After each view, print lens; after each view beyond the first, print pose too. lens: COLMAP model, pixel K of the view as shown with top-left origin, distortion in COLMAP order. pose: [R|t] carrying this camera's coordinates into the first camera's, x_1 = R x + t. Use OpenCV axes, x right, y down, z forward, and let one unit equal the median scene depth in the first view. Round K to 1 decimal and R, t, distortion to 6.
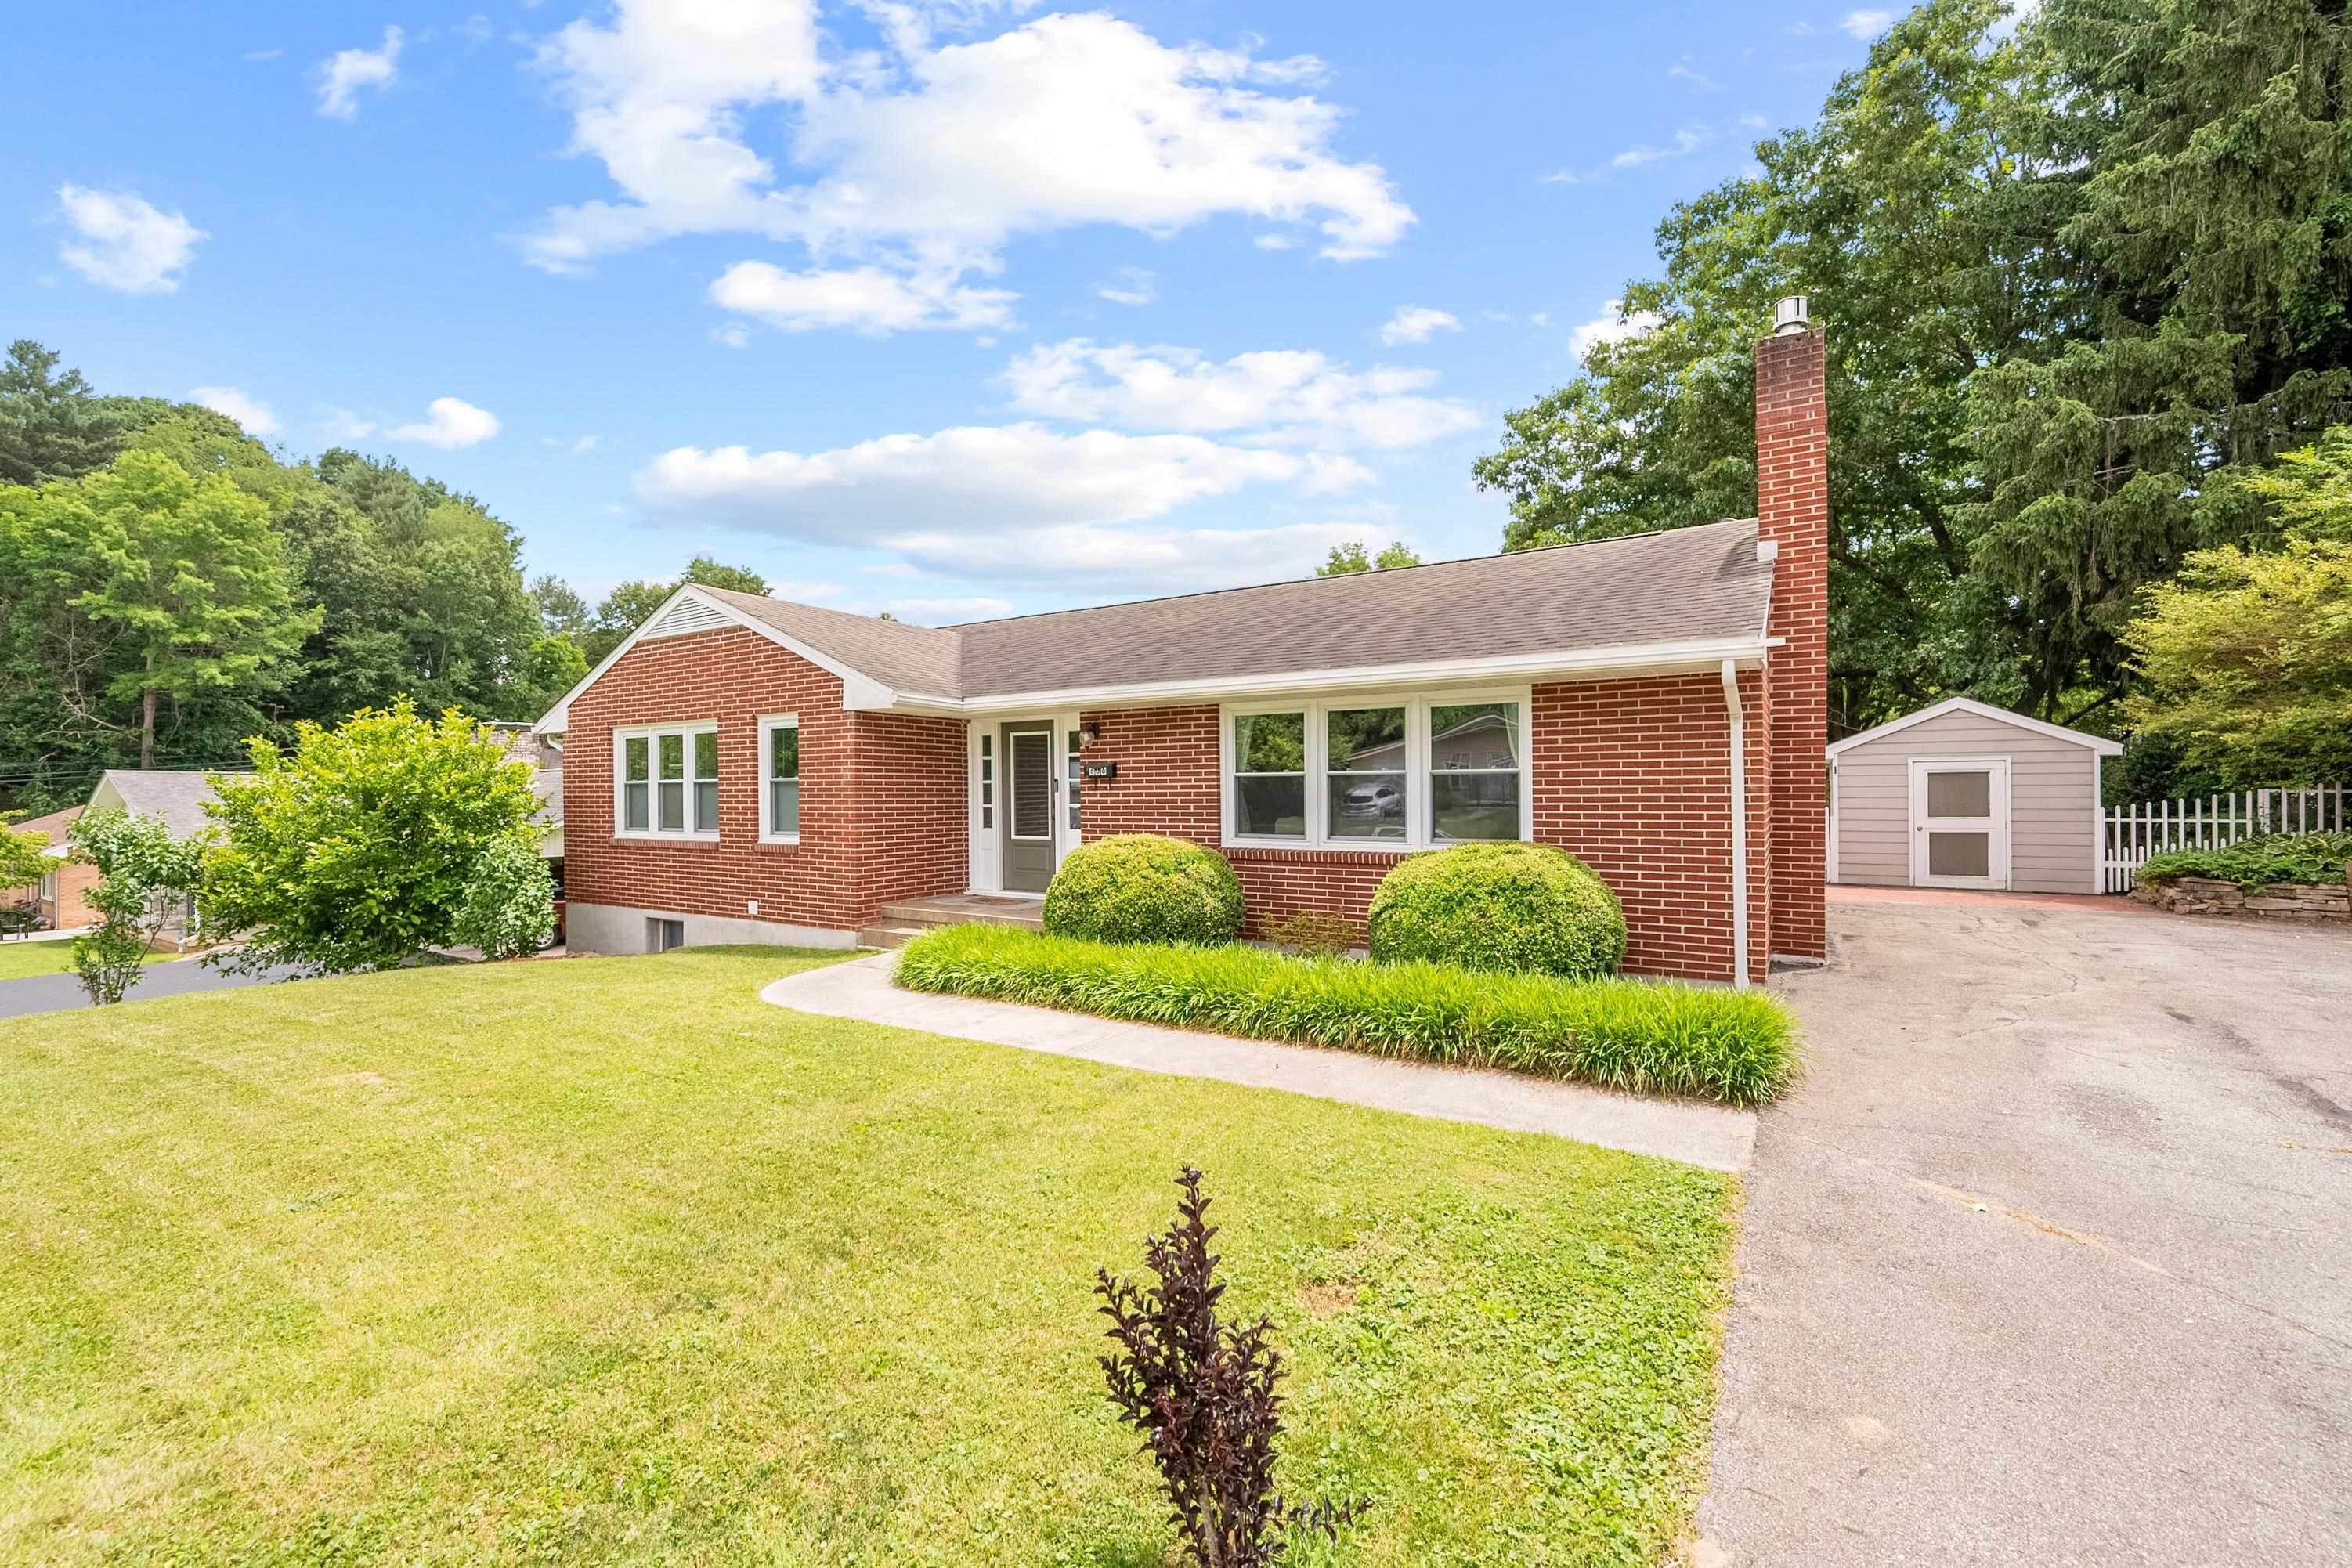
lens RADIAL K [[996.8, 0, 1172.0], [0, 996.8, 796.2], [0, 0, 1]] dist [-0.001648, 0.000038]
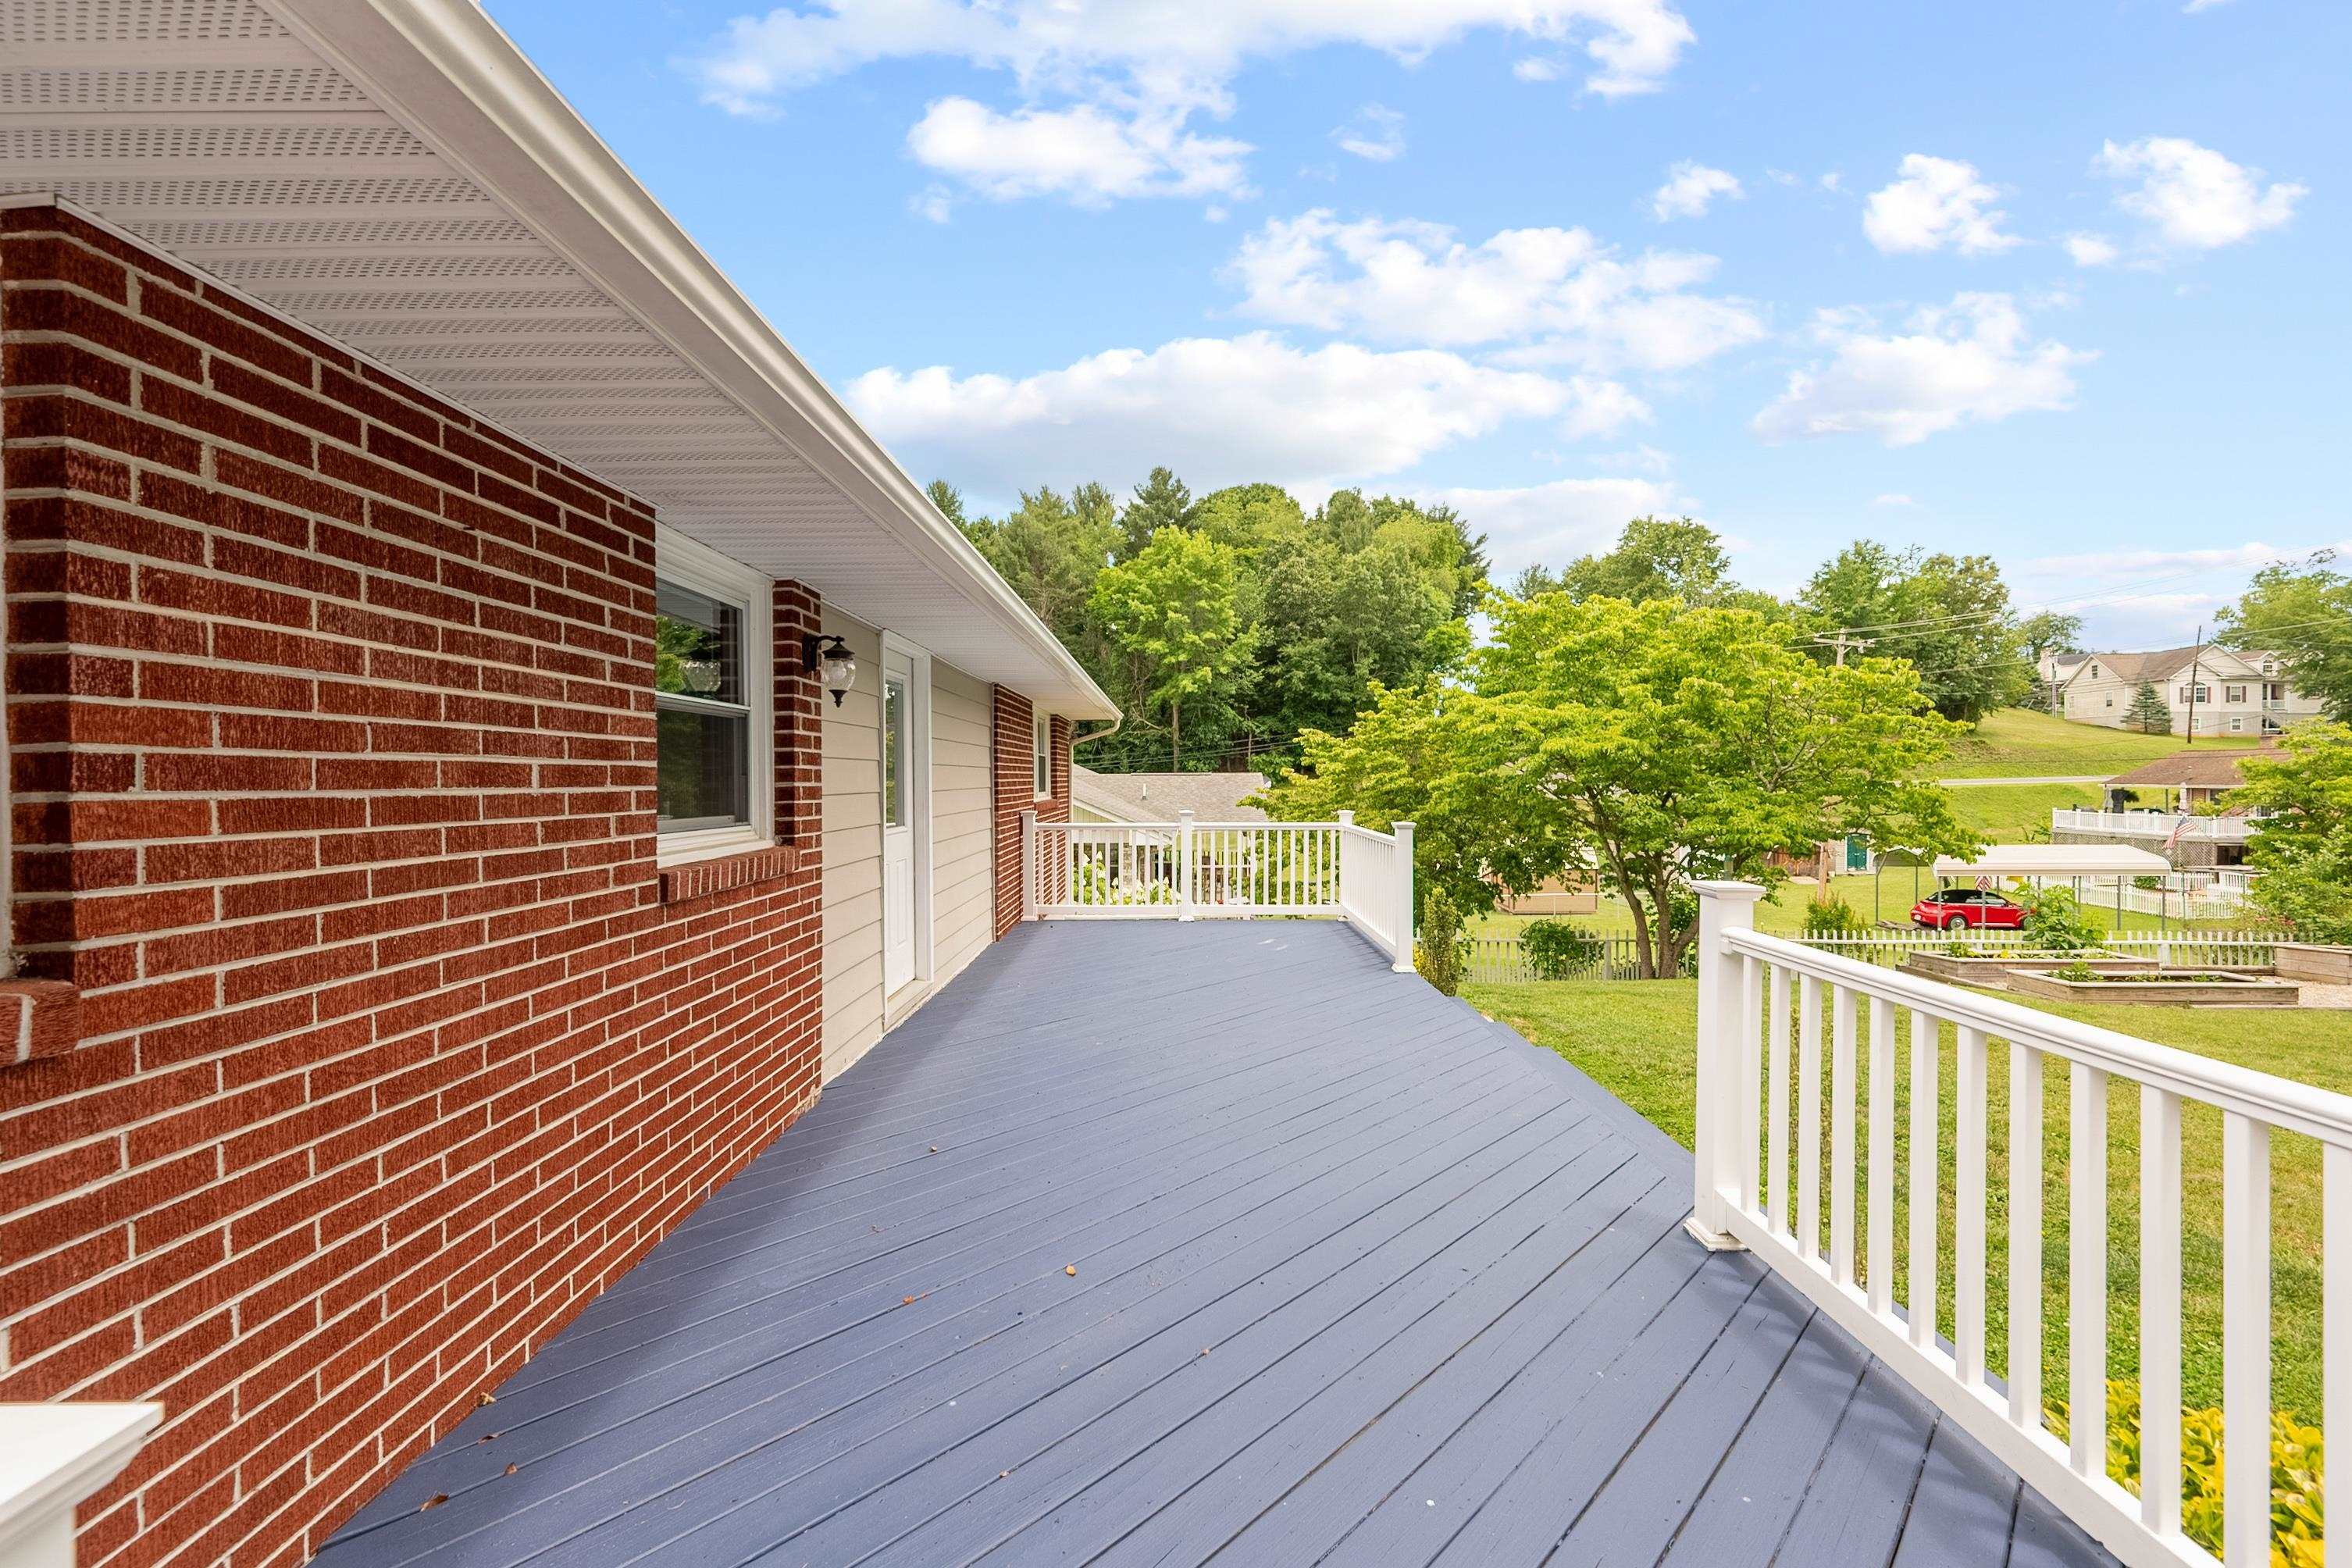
lens RADIAL K [[1004.4, 0, 1171.3], [0, 1004.4, 788.5], [0, 0, 1]] dist [-0.001812, -0.000353]
pose [[0.533268, 0.013534, -0.845838, 0.700046], [-0.002892, 0.999895, 0.014177, -0.018410], [0.845942, -0.005114, 0.533251, 1.214122]]
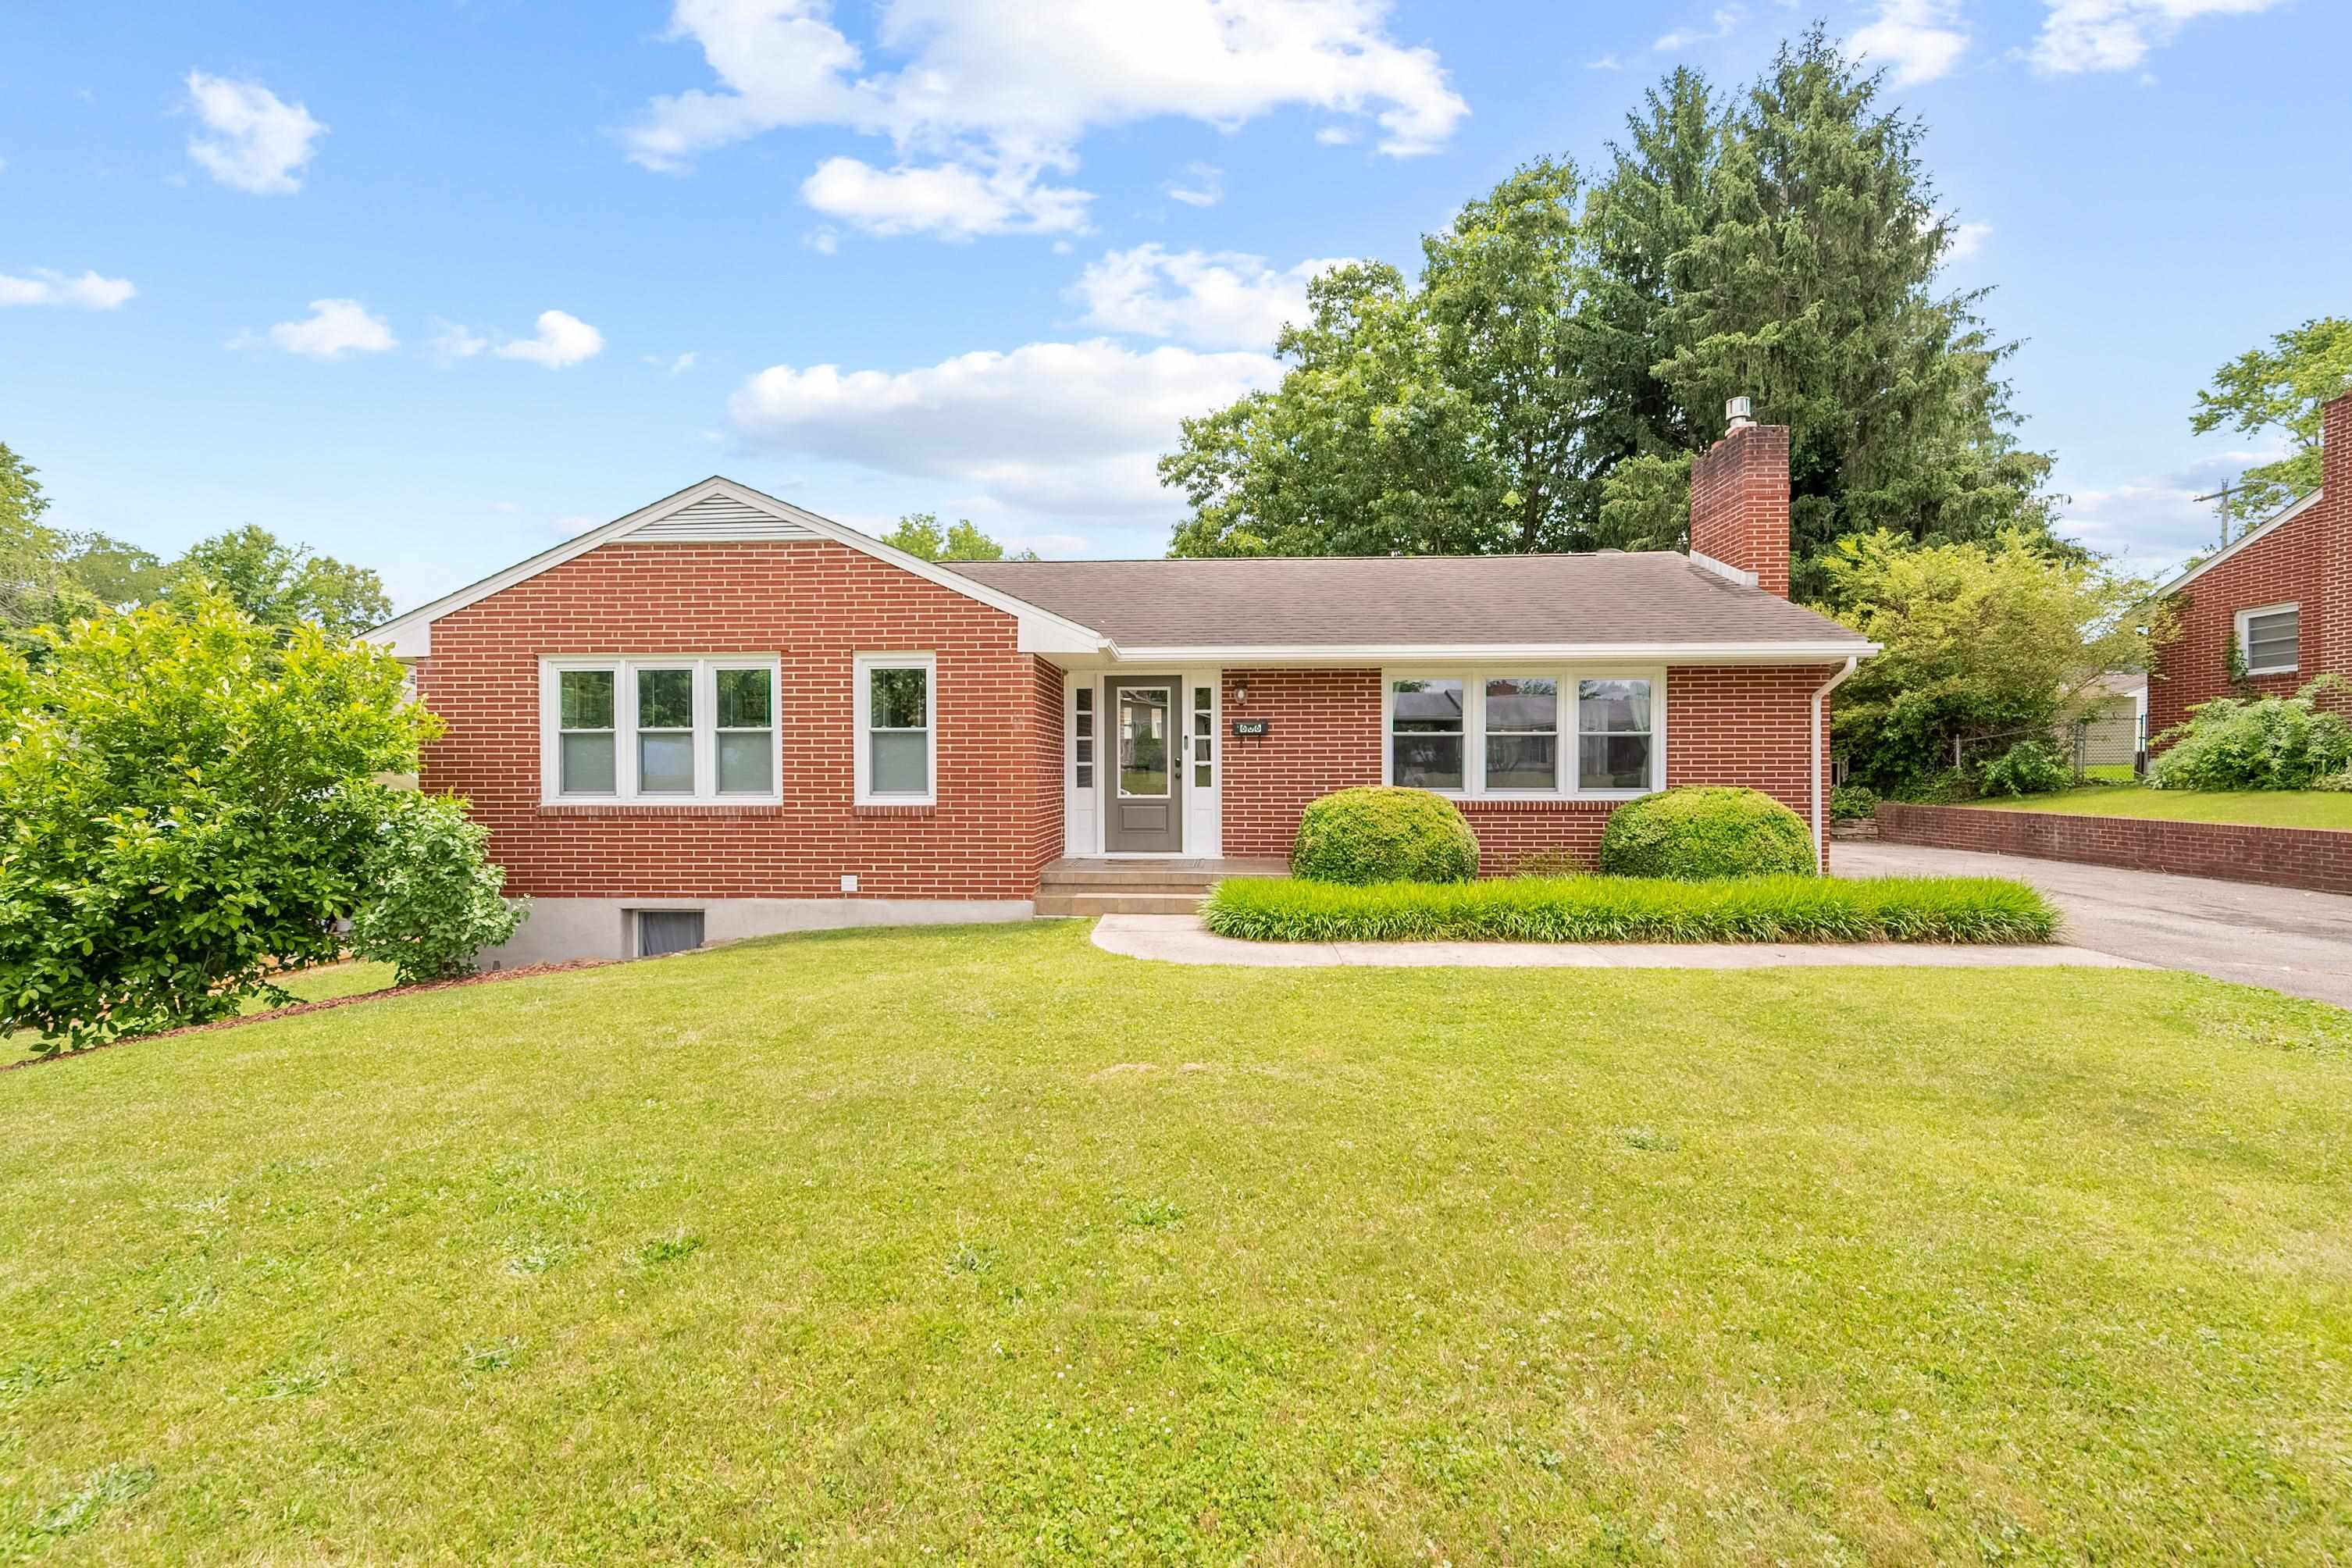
lens RADIAL K [[1001.8, 0, 1178.2], [0, 1001.8, 780.8], [0, 0, 1]] dist [0.001364, -0.000066]
pose [[0.867363, -0.000278, 0.497676, -0.542650], [-0.001538, 0.999994, 0.003240, 0.021145], [-0.497674, -0.003576, 0.867357, 0.128680]]
